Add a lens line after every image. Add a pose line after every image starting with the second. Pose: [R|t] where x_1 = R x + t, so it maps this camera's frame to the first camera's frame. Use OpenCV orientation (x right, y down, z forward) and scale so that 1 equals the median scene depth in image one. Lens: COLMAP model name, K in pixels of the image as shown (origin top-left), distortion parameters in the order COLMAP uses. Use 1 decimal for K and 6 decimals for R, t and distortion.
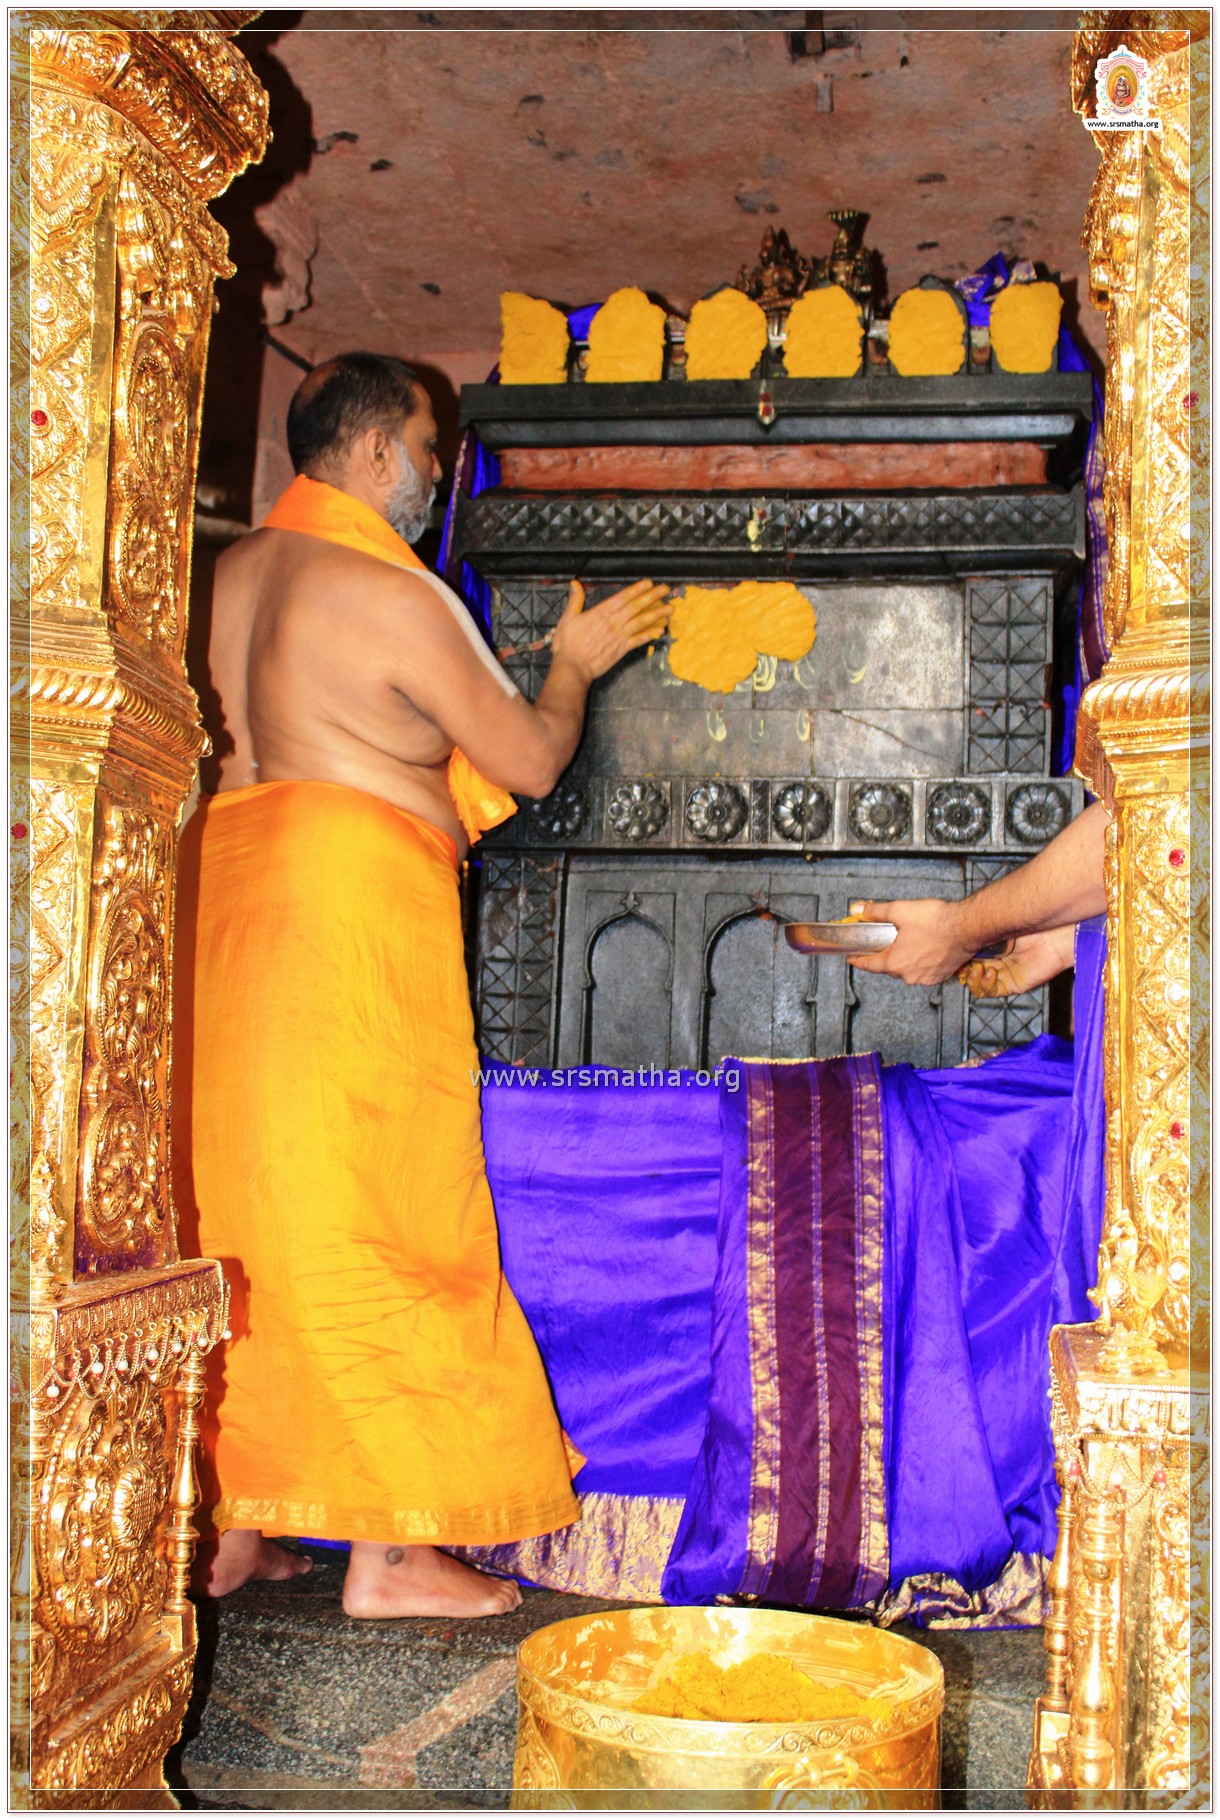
lens RADIAL K [[2163.0, 0, 610.0], [0, 2163.0, 910.0], [0, 0, 1]] dist [-0.003441, -0.024915]
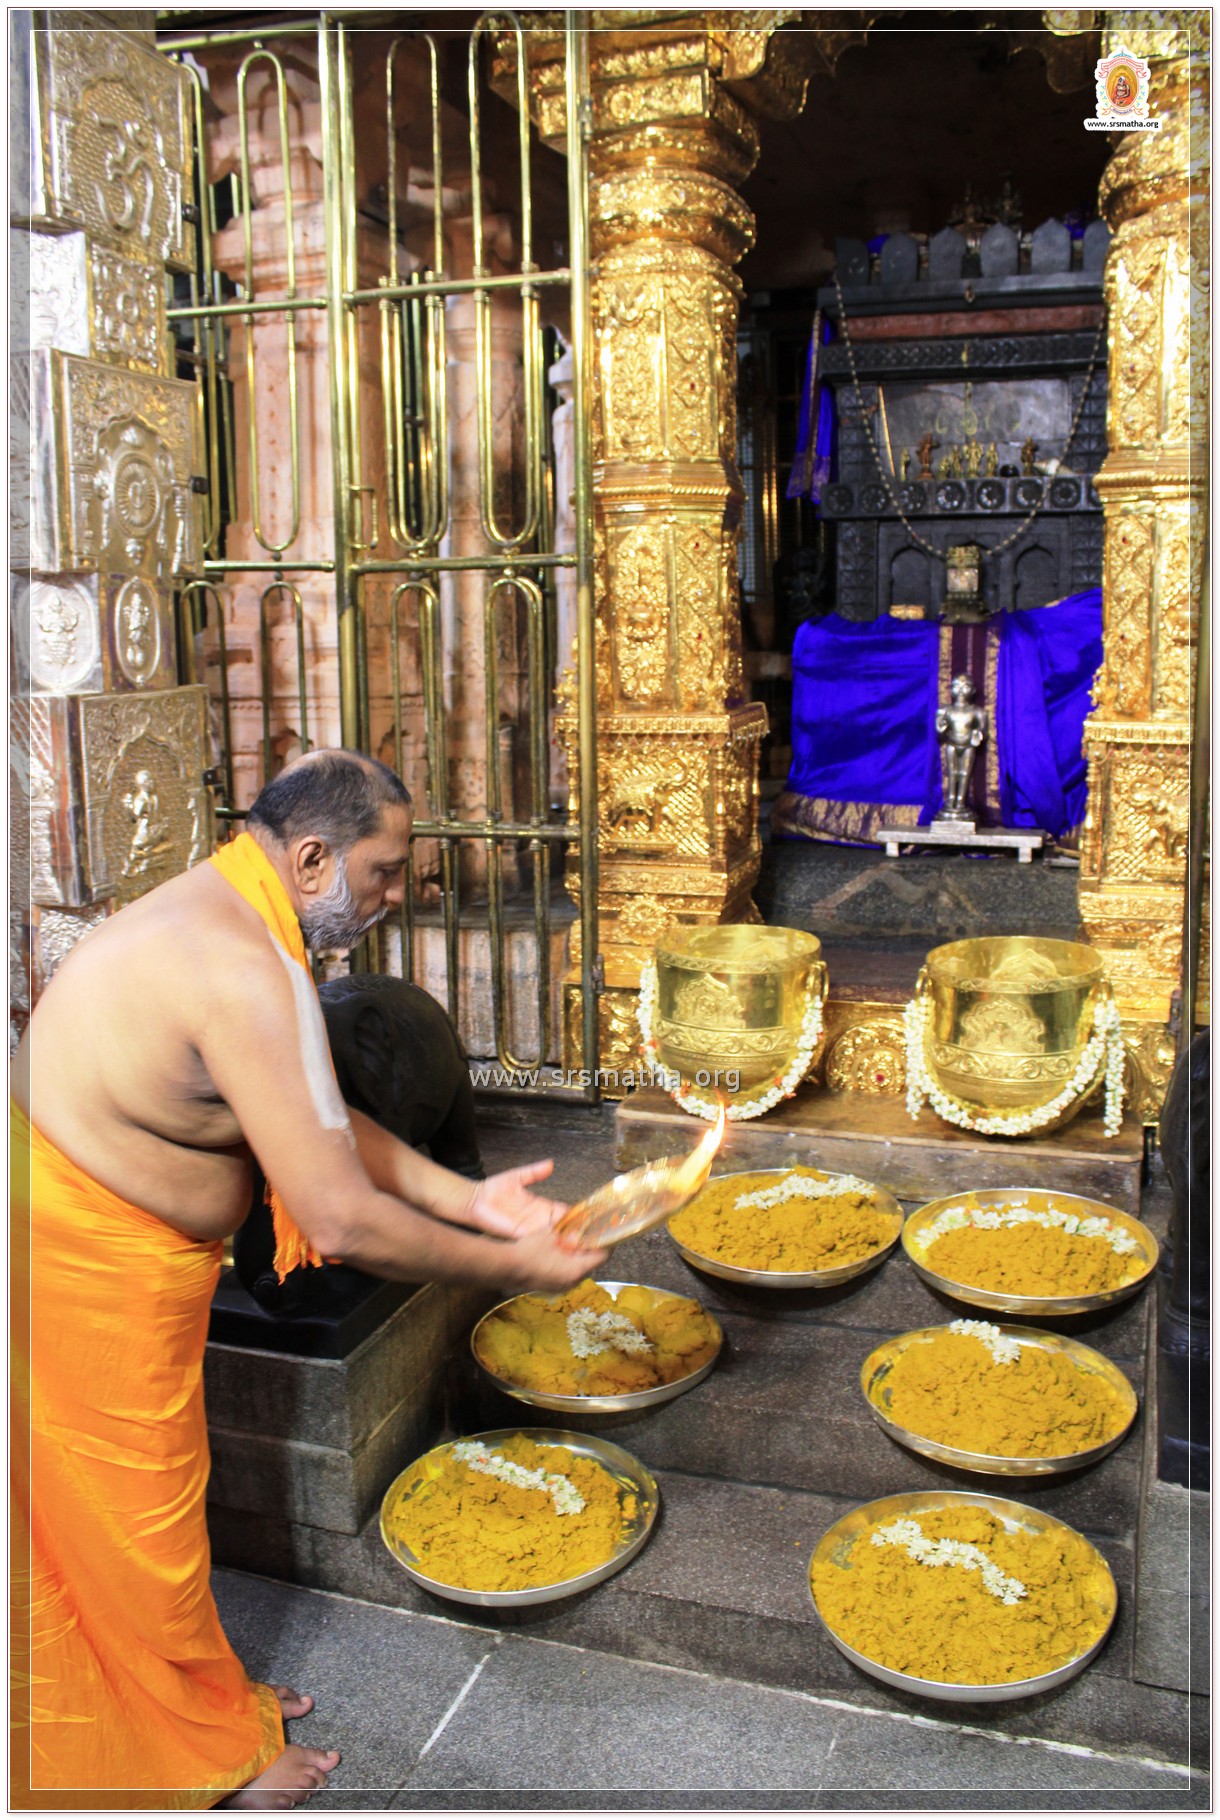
lens RADIAL K [[1837.5, 0, 610.0], [0, 1837.5, 910.0], [0, 0, 1]] dist [-0.073408, 0.007293]
pose [[0.991597, -0.028543, -0.126174, -0.091140], [0.056822, 0.972328, 0.226603, -0.103687], [0.116215, -0.231868, 0.965780, -1.174231]]
